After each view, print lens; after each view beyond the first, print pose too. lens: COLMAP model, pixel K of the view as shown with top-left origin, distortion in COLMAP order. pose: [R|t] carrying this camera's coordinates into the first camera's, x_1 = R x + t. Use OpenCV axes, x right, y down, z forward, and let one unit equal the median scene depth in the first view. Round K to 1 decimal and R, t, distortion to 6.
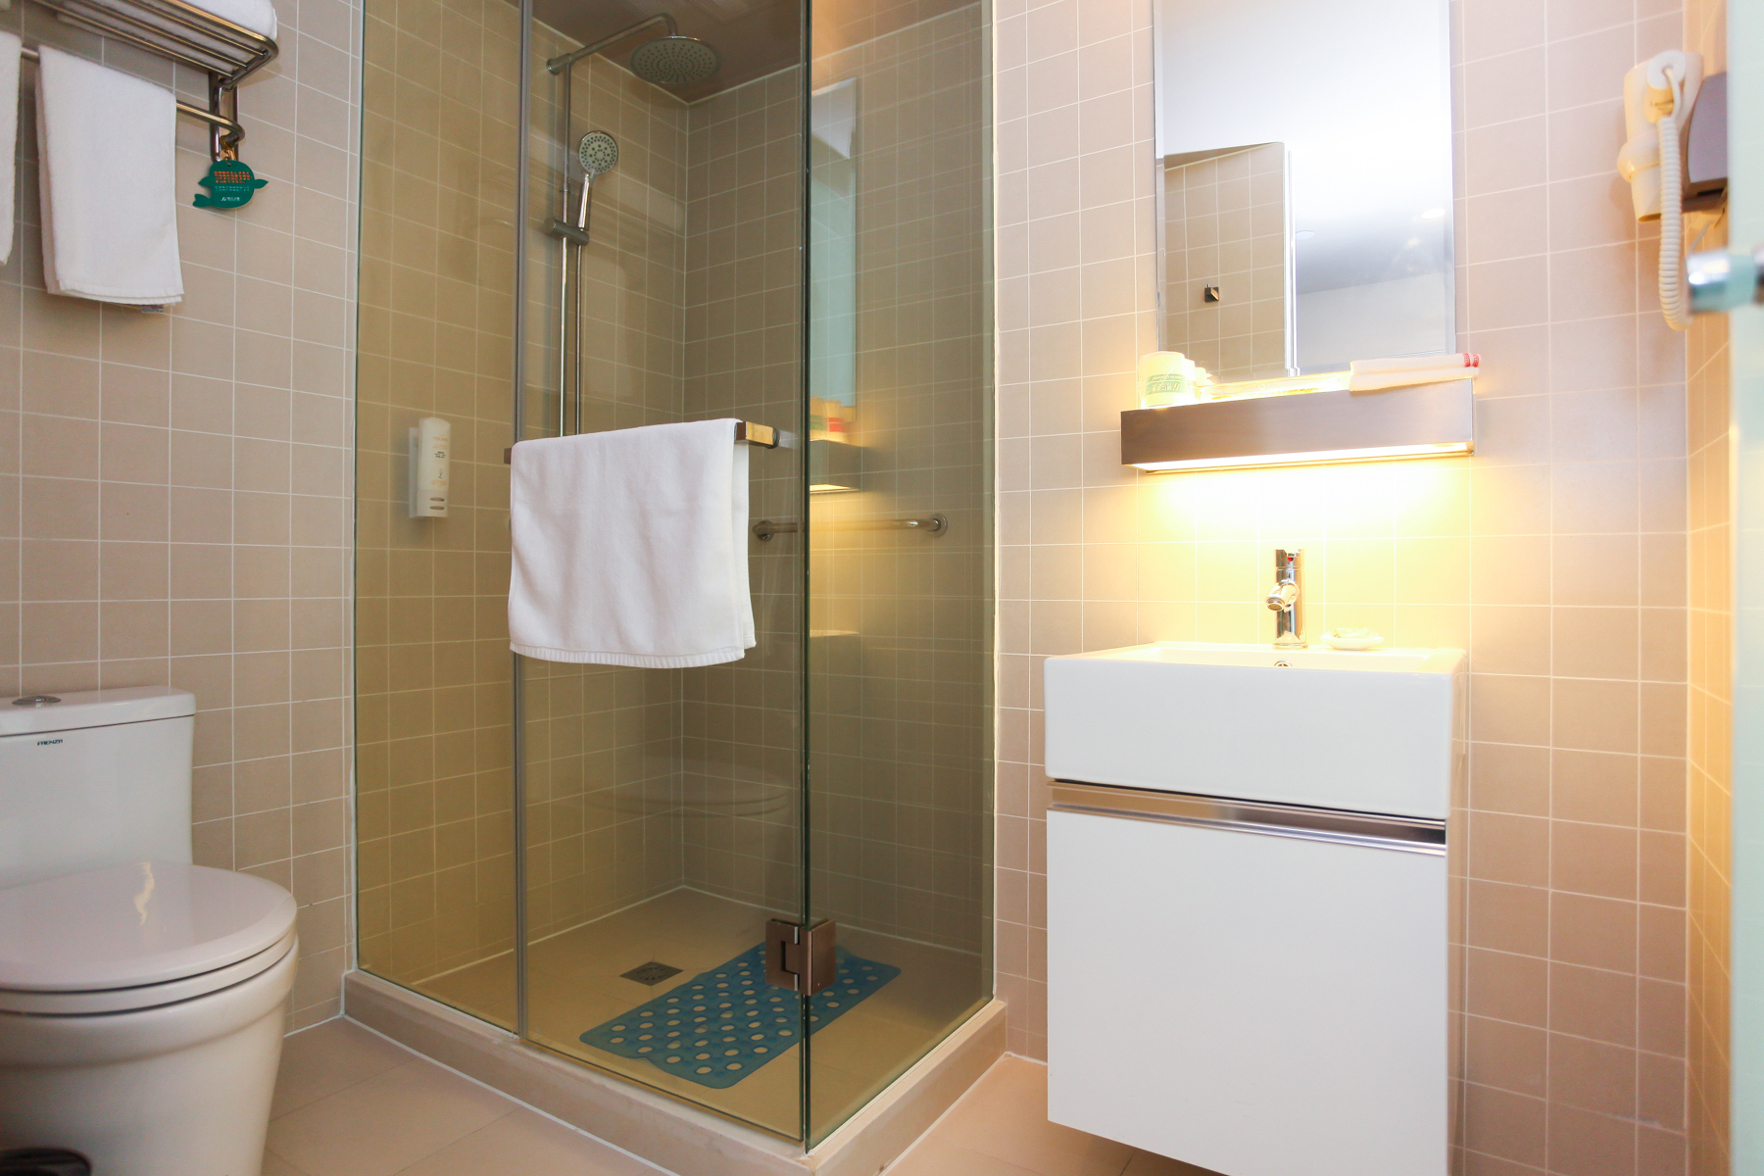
lens RADIAL K [[967.4, 0, 890.3], [0, 967.4, 583.0], [0, 0, 1]] dist [-0.043744, 0.005605]
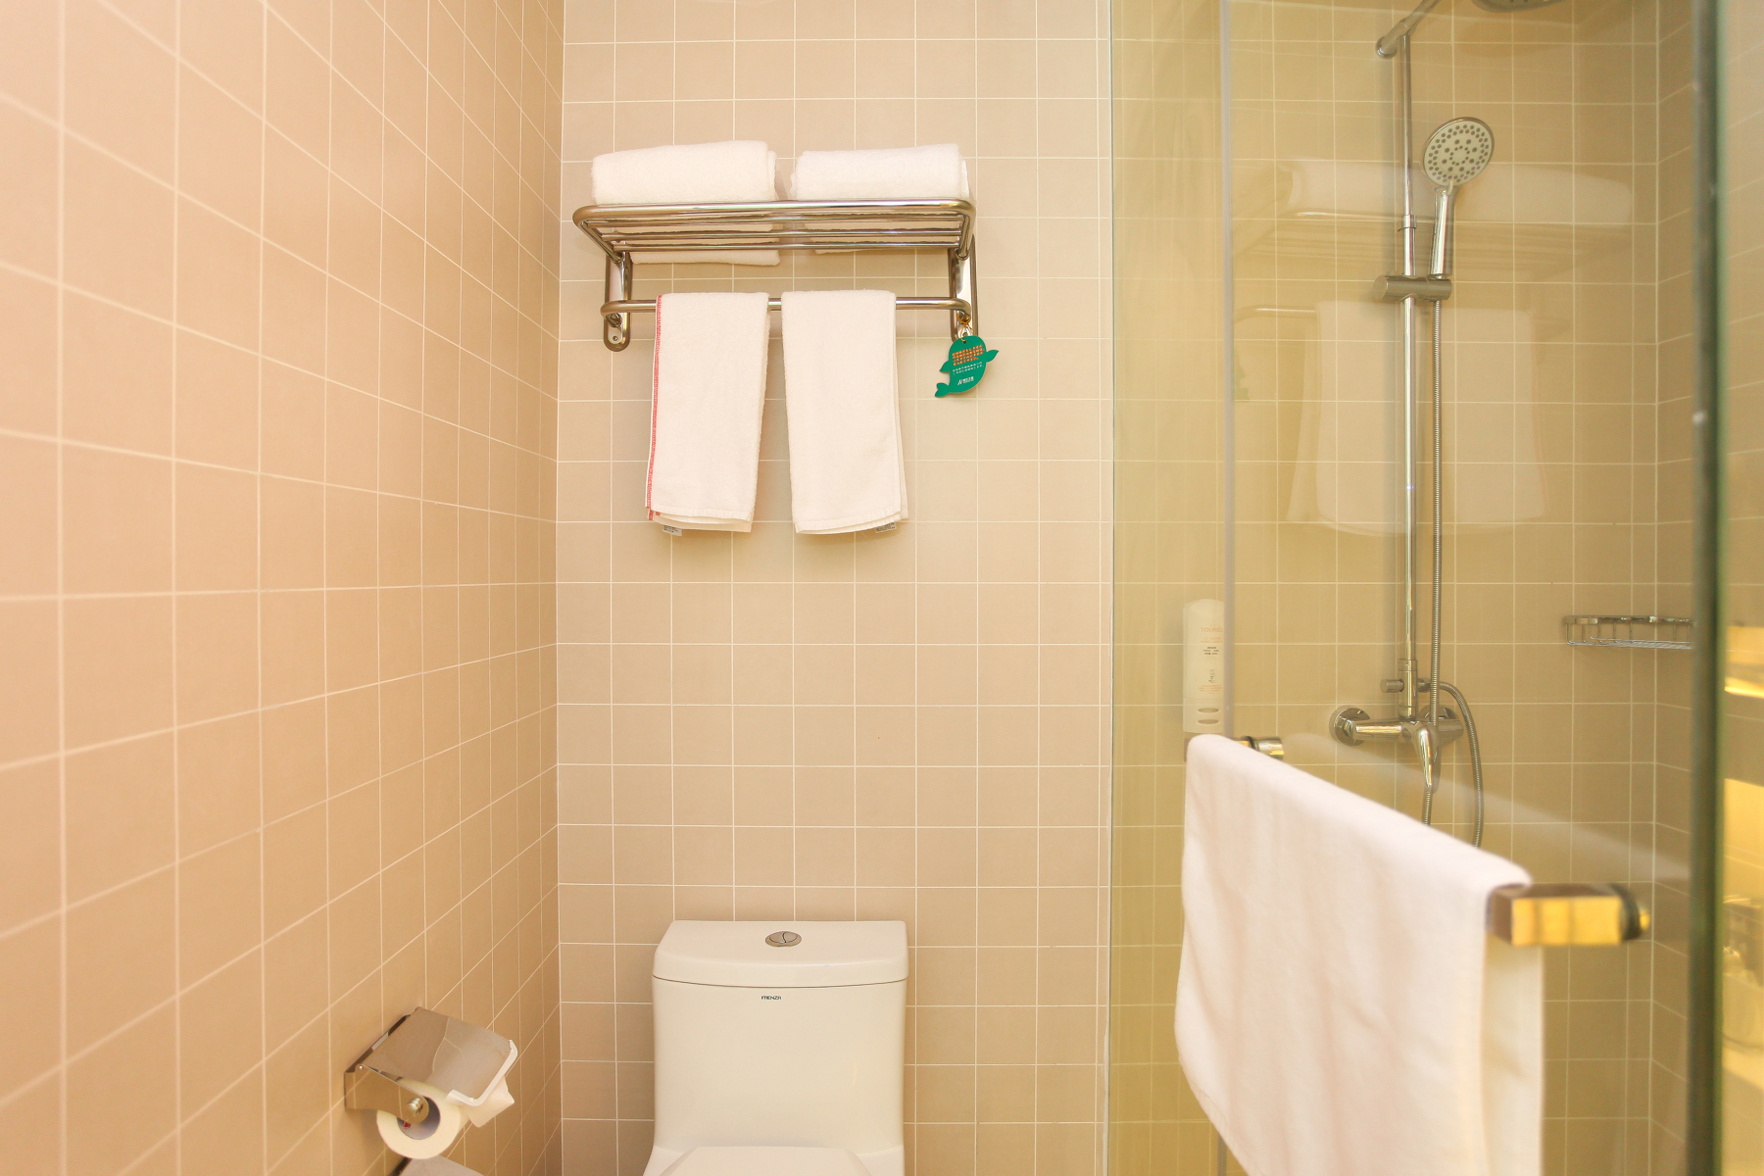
lens RADIAL K [[967.4, 0, 875.9], [0, 967.4, 584.6], [0, 0, 1]] dist [-0.043744, 0.005605]
pose [[0.537961, 0.006203, -0.842947, 0.021937], [0.007032, 0.999905, 0.011845, -0.202584], [0.842940, -0.012300, 0.537867, 0.388885]]
